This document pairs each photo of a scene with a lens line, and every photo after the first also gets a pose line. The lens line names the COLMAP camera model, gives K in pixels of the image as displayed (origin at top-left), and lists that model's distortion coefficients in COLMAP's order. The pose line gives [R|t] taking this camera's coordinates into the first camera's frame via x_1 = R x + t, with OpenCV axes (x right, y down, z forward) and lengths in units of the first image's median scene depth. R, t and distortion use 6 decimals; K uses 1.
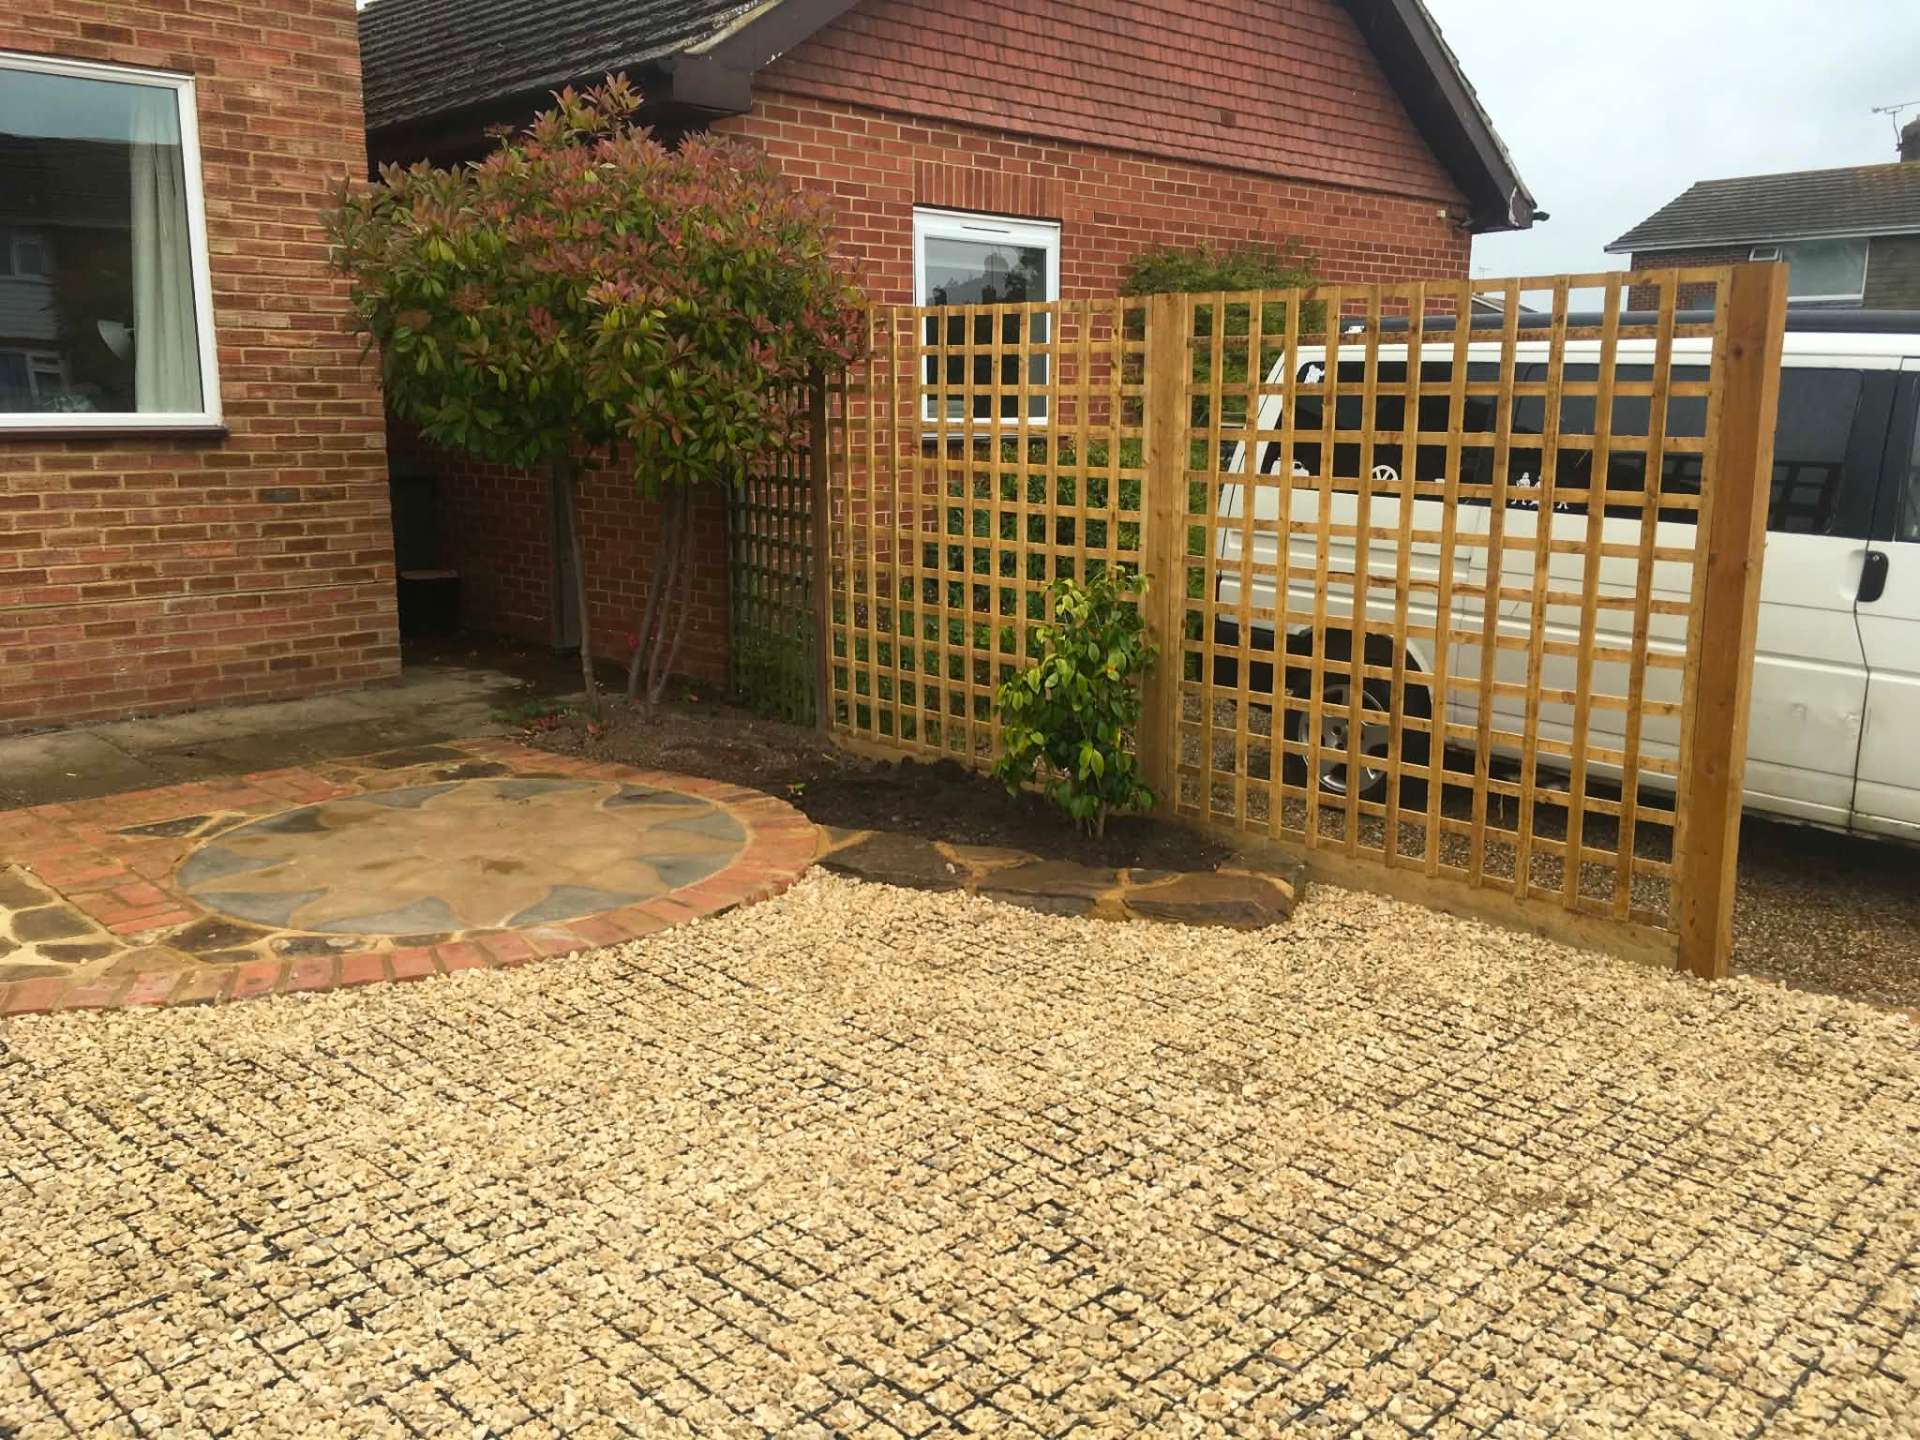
lens RADIAL K [[1651.8, 0, 951.1], [0, 1651.8, 728.4], [0, 0, 1]] dist [0.071802, -0.090658]
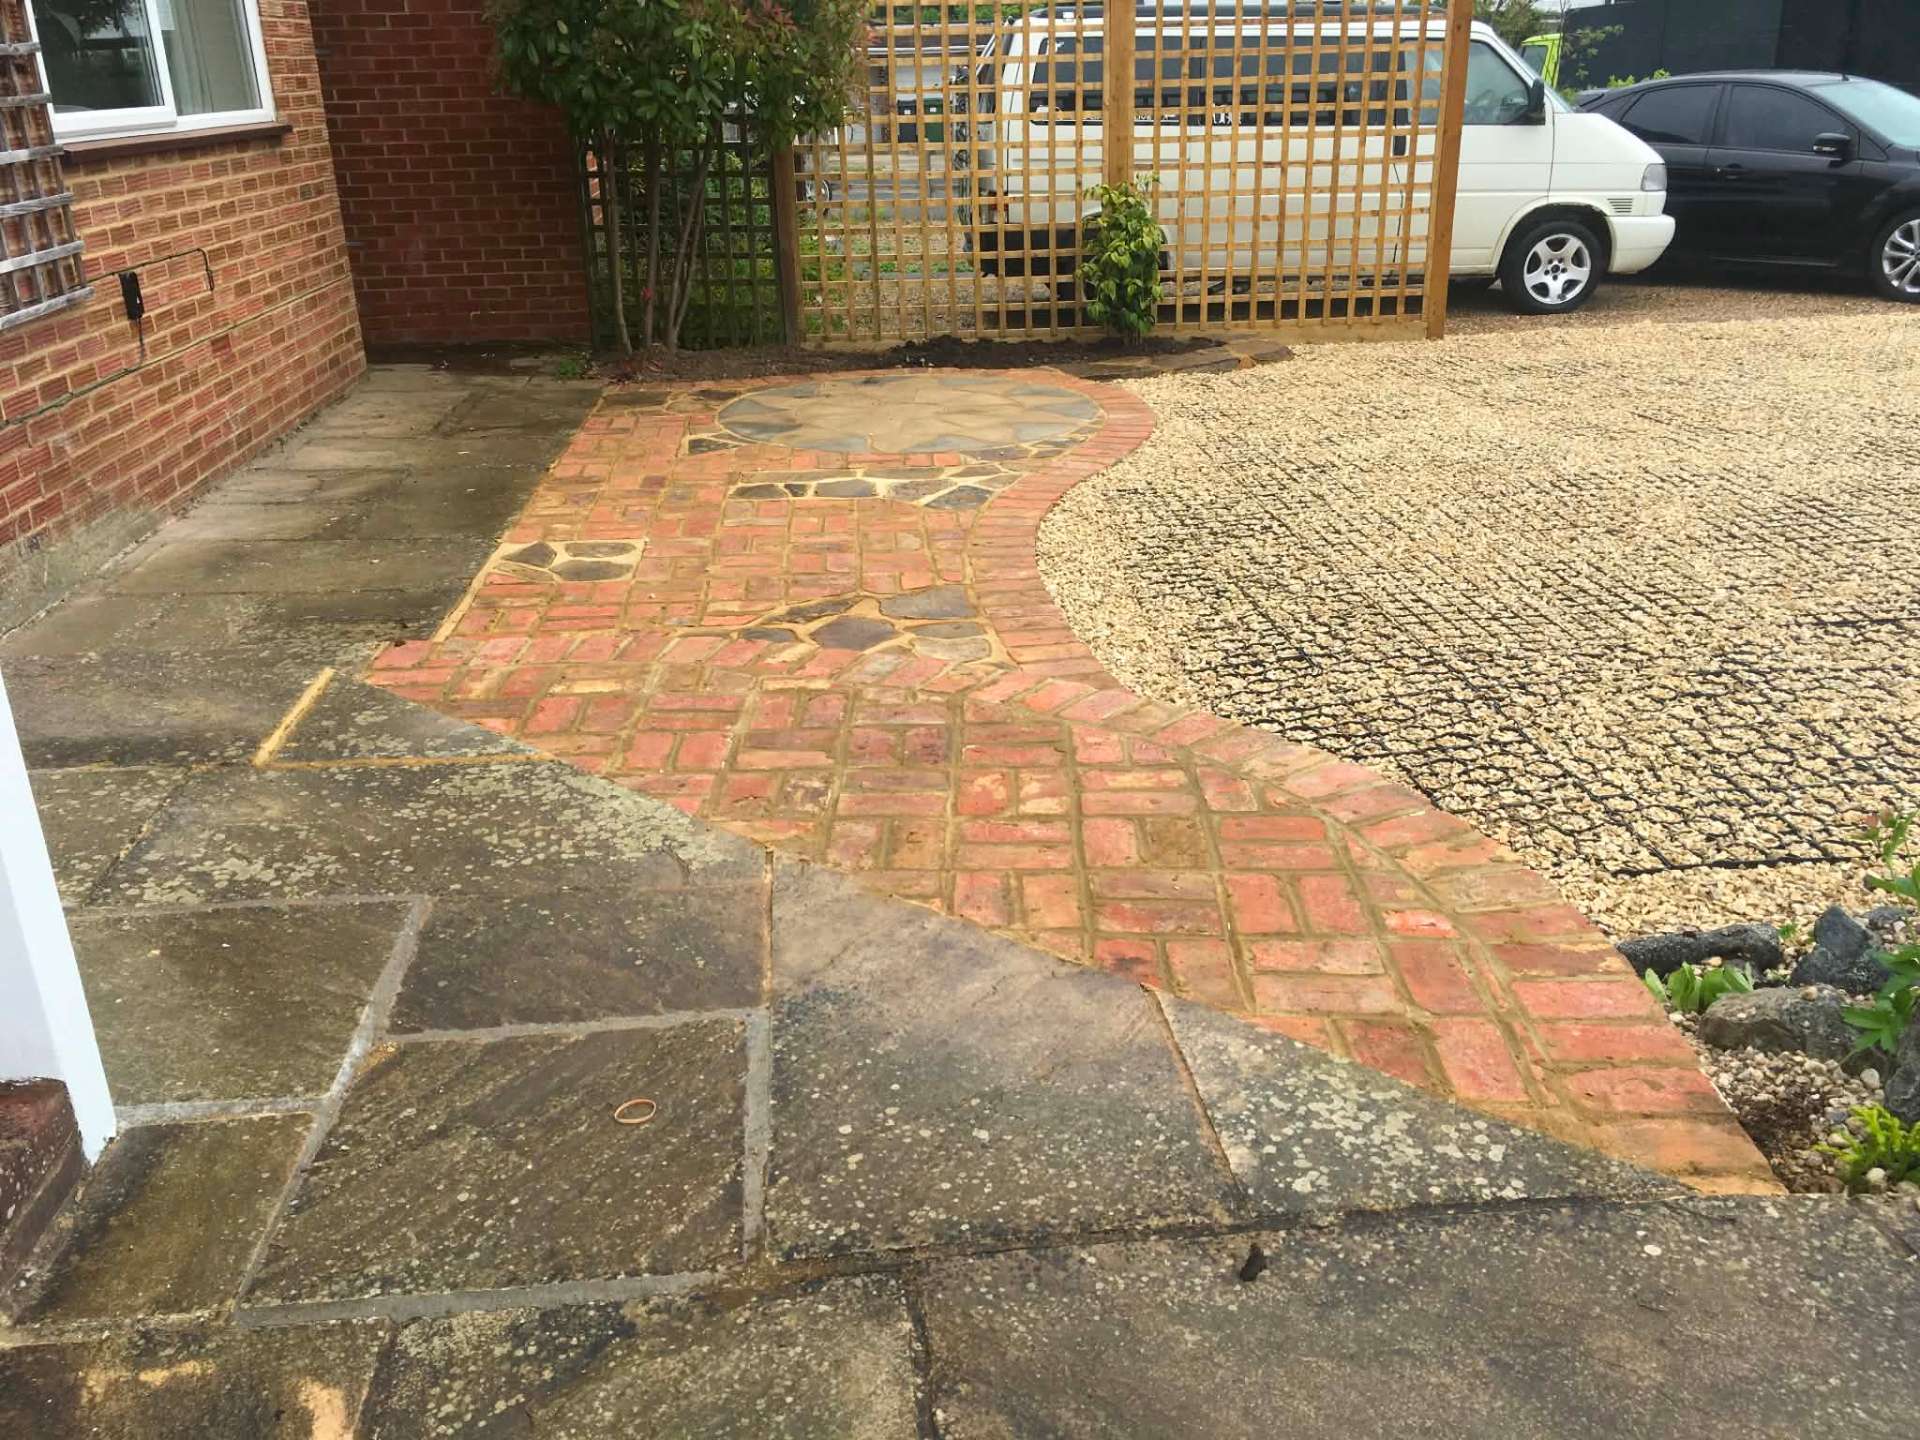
lens RADIAL K [[1651.8, 0, 957.6], [0, 1651.8, 726.0], [0, 0, 1]] dist [0.071802, -0.090658]
pose [[0.632671, -0.307449, 0.710776, -1.448981], [0.180506, 0.951081, 0.250723, -0.022603], [-0.753091, -0.030326, 0.657218, 0.038131]]
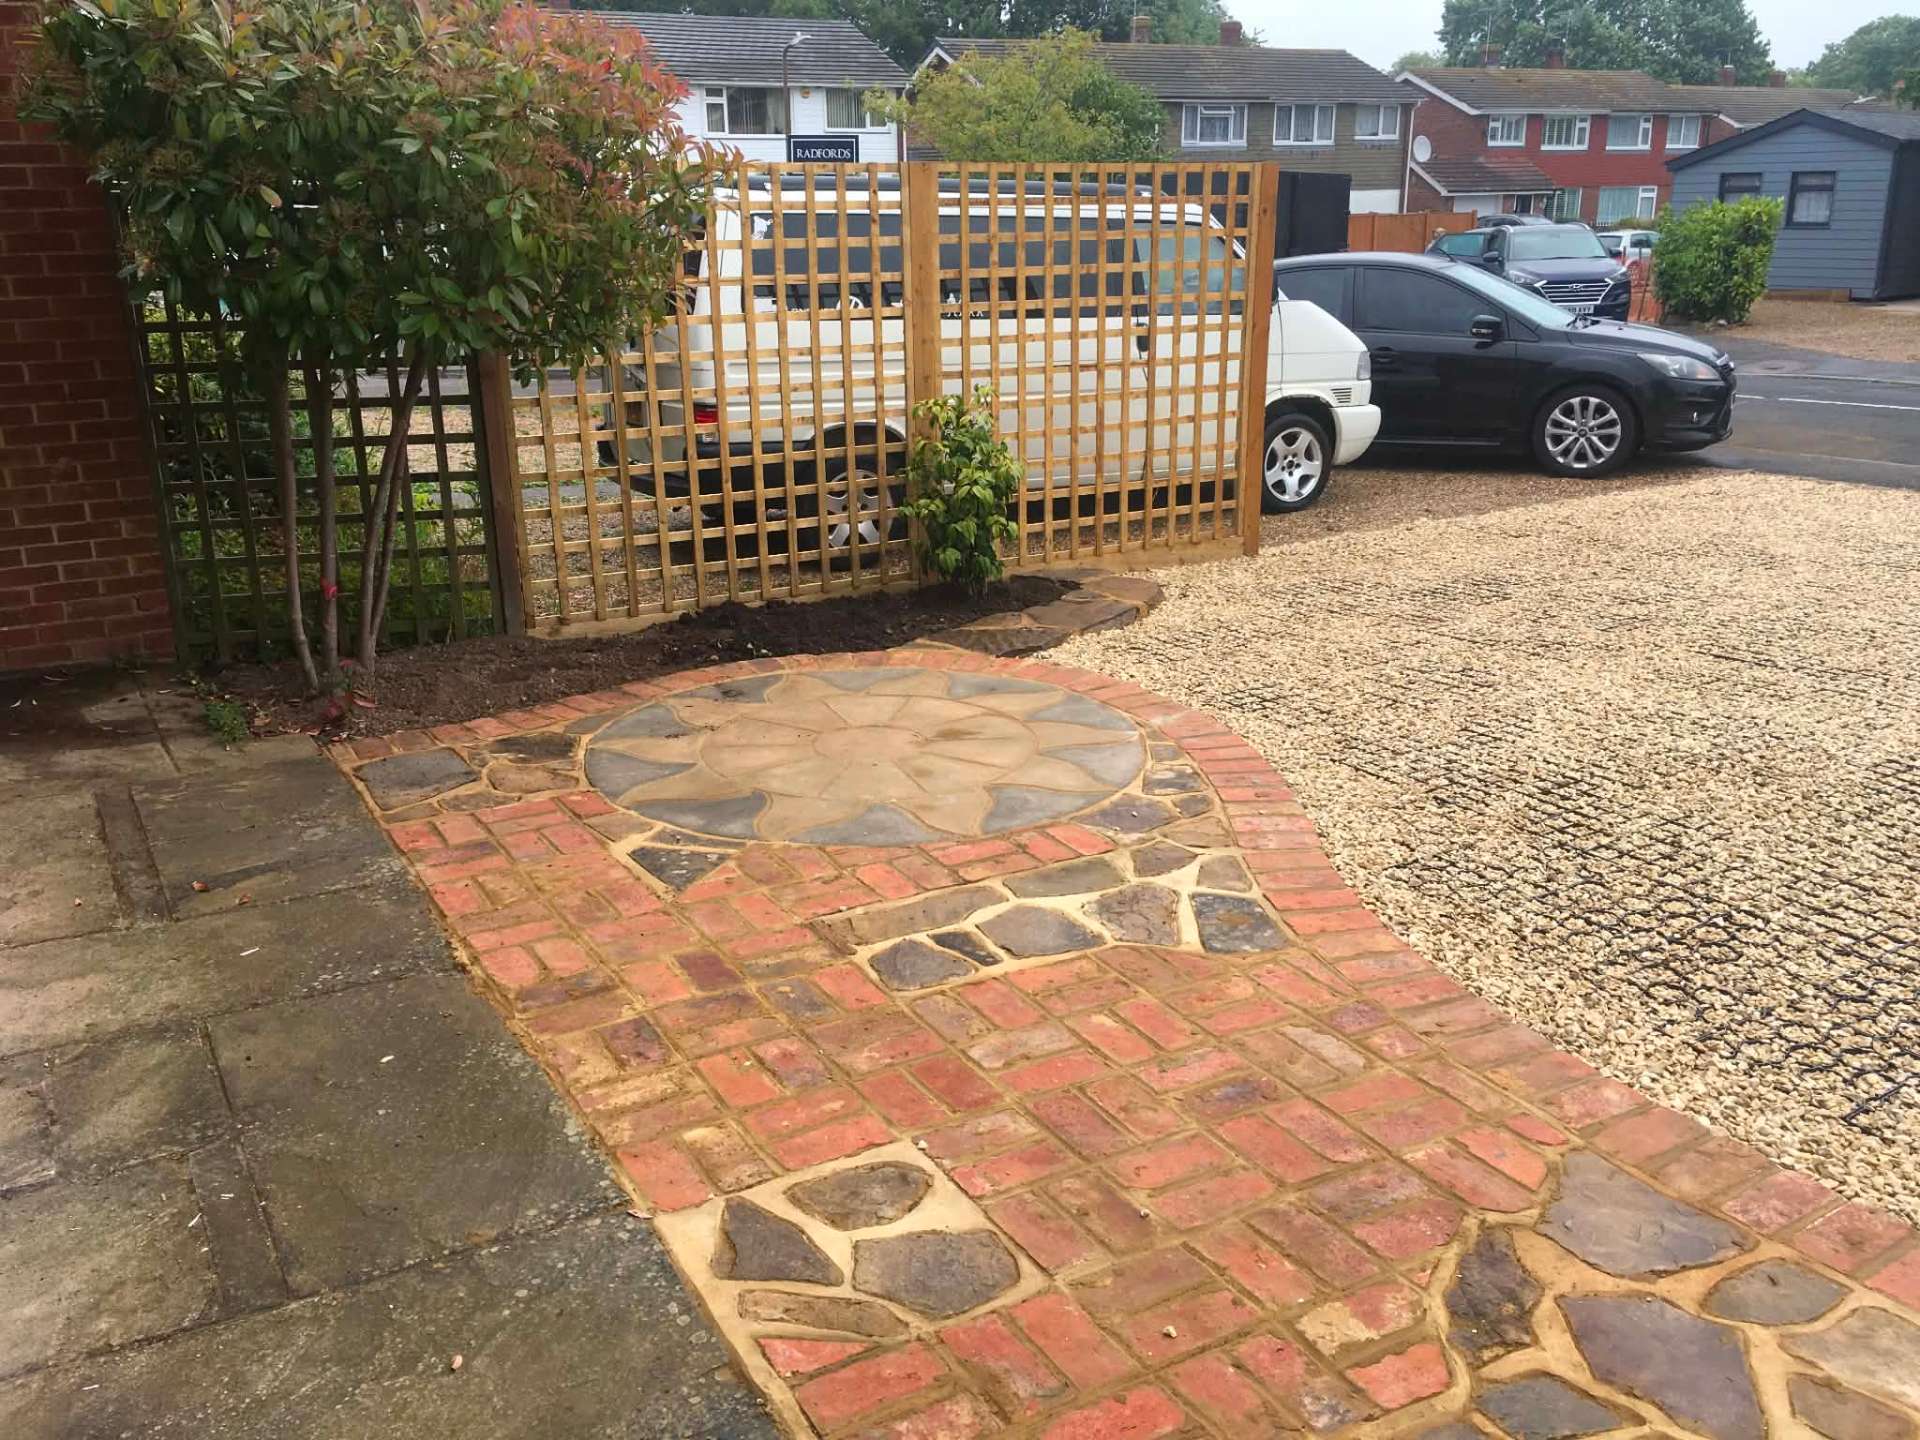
lens RADIAL K [[1651.8, 0, 967.0], [0, 1651.8, 700.6], [0, 0, 1]] dist [0.071802, -0.090658]
pose [[0.232579, -0.285314, 0.929786, -1.247098], [0.207651, 0.948526, 0.239122, -0.183443], [-0.950151, 0.137457, 0.279853, 0.726212]]
